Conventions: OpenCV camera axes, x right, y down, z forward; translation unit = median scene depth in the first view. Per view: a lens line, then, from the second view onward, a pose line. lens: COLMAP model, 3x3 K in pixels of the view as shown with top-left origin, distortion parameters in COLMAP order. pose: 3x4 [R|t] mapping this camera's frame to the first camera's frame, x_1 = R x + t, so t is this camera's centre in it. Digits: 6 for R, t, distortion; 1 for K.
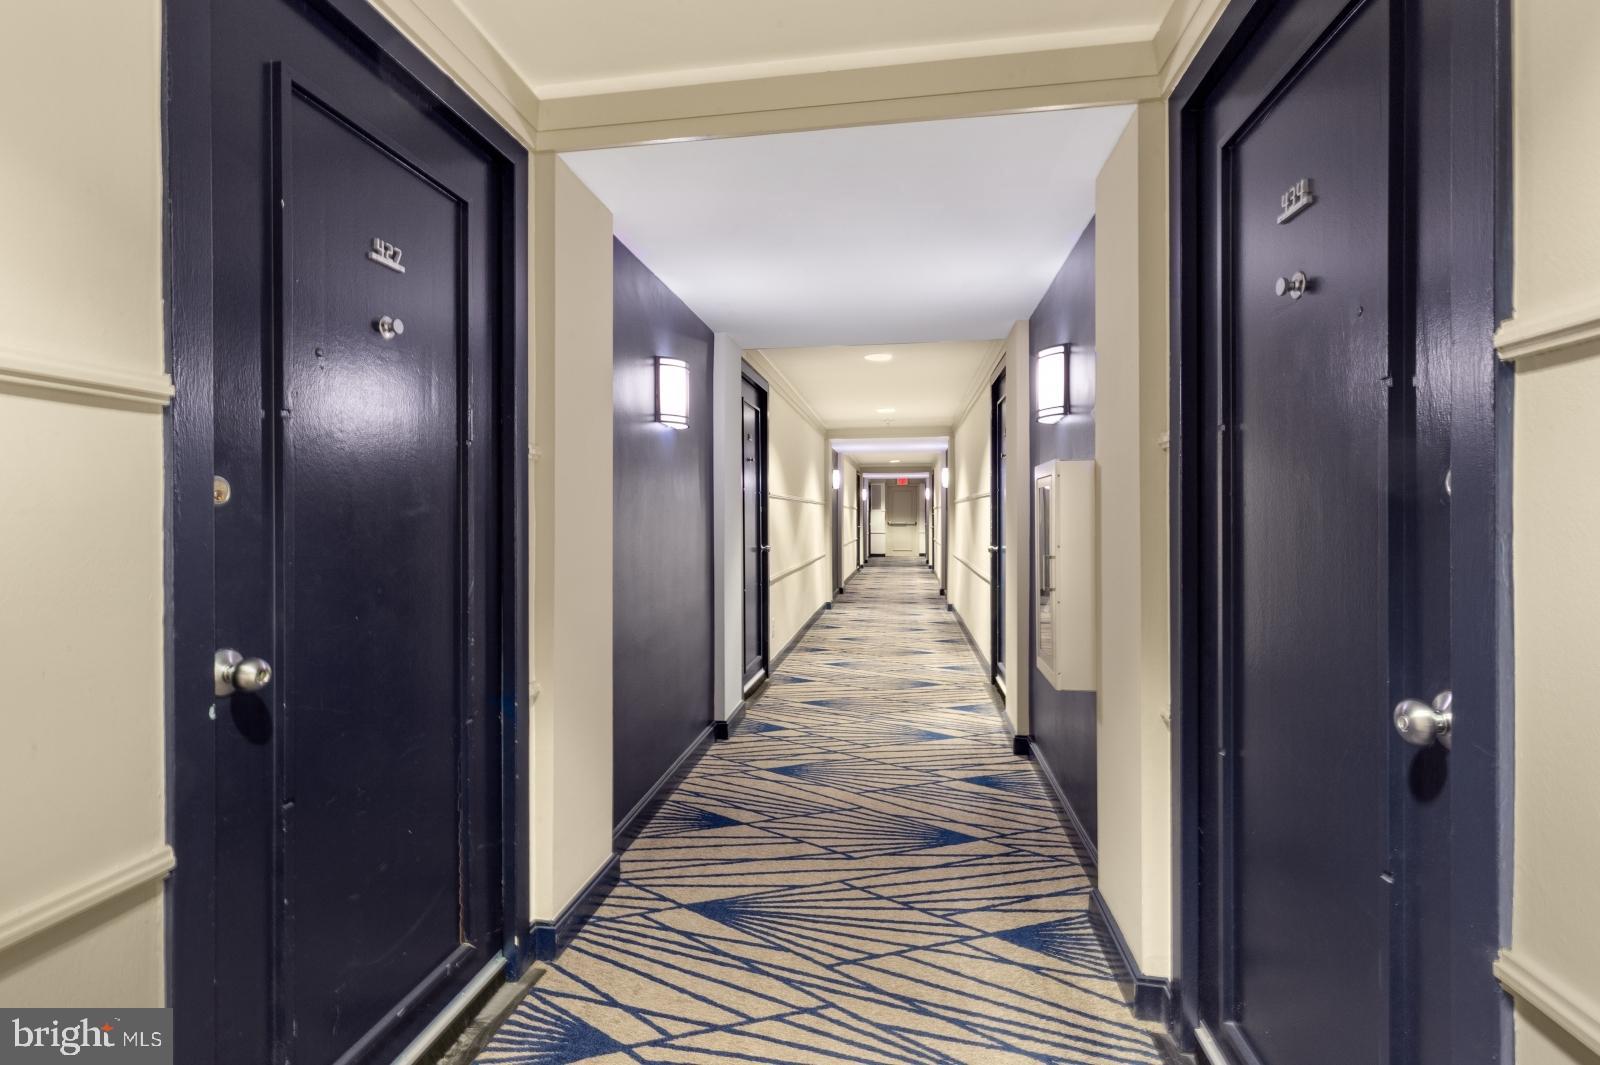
lens RADIAL K [[740.1, 0, 795.8], [0, 740.1, 521.3], [0, 0, 1]] dist [0.000668, -0.000710]
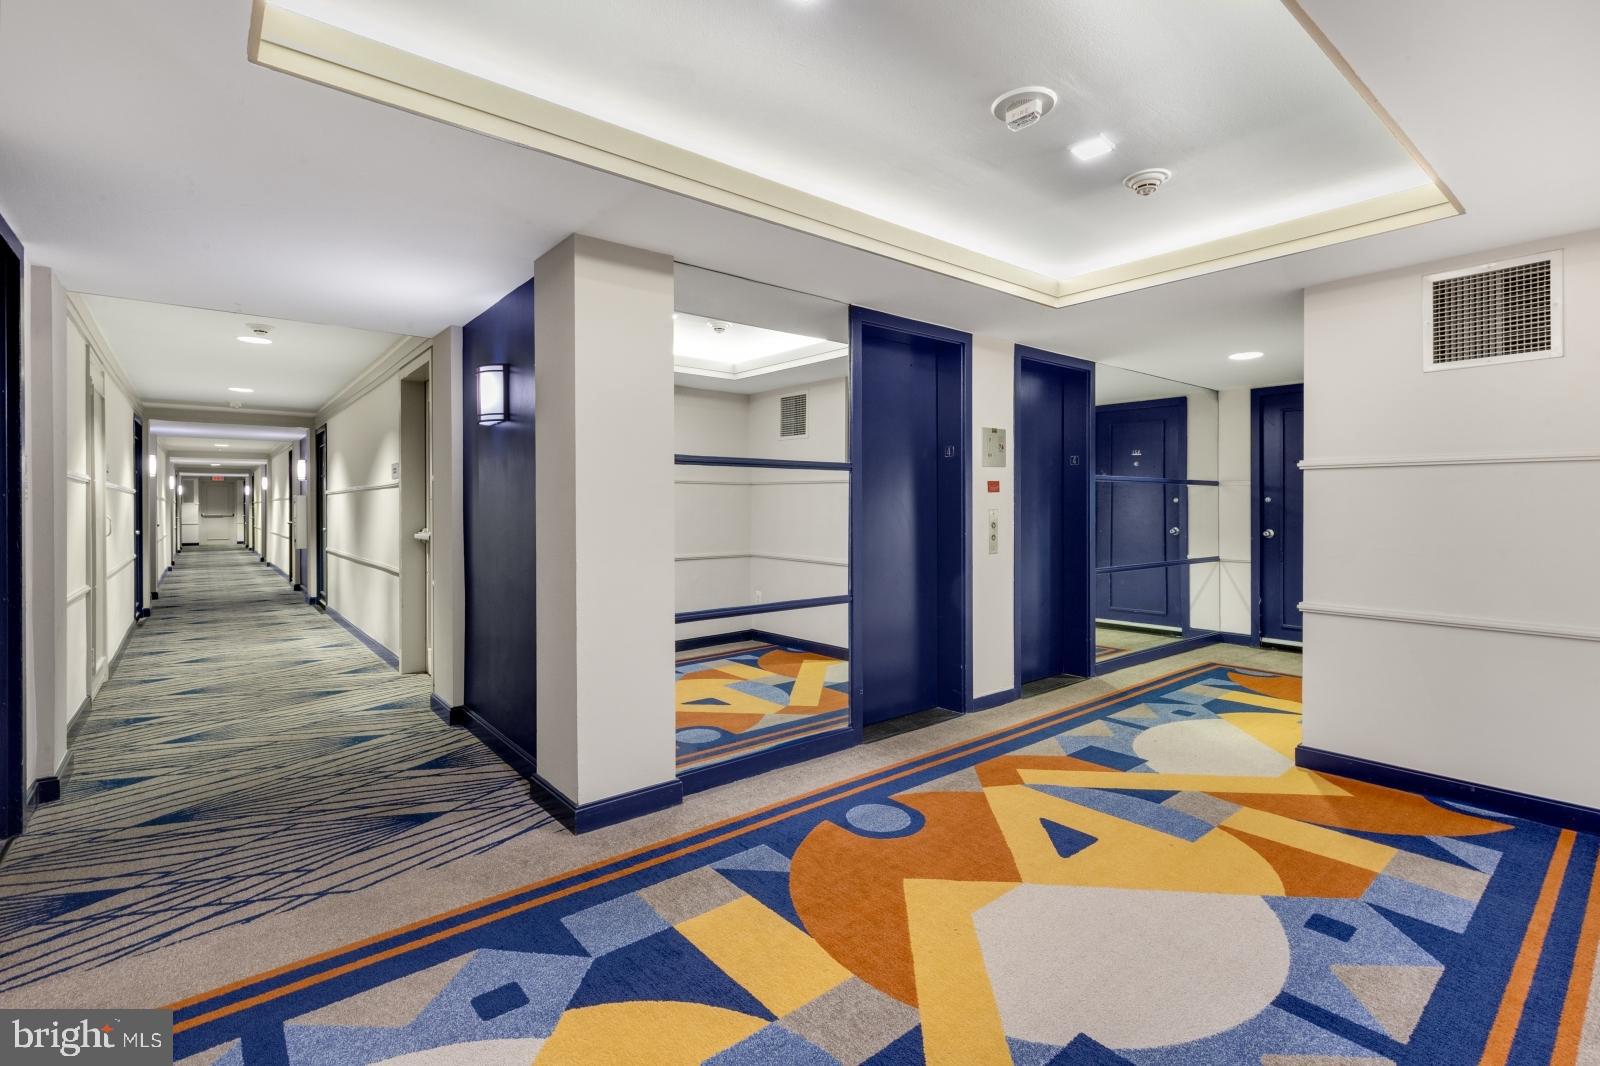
lens RADIAL K [[740.1, 0, 795.8], [0, 740.1, 521.8], [0, 0, 1]] dist [0.000668, -0.000710]
pose [[0.683523, -0.005851, 0.729905, -0.283540], [0.007137, 0.999974, 0.001332, 0.023827], [-0.729894, 0.004298, 0.683547, -0.625865]]
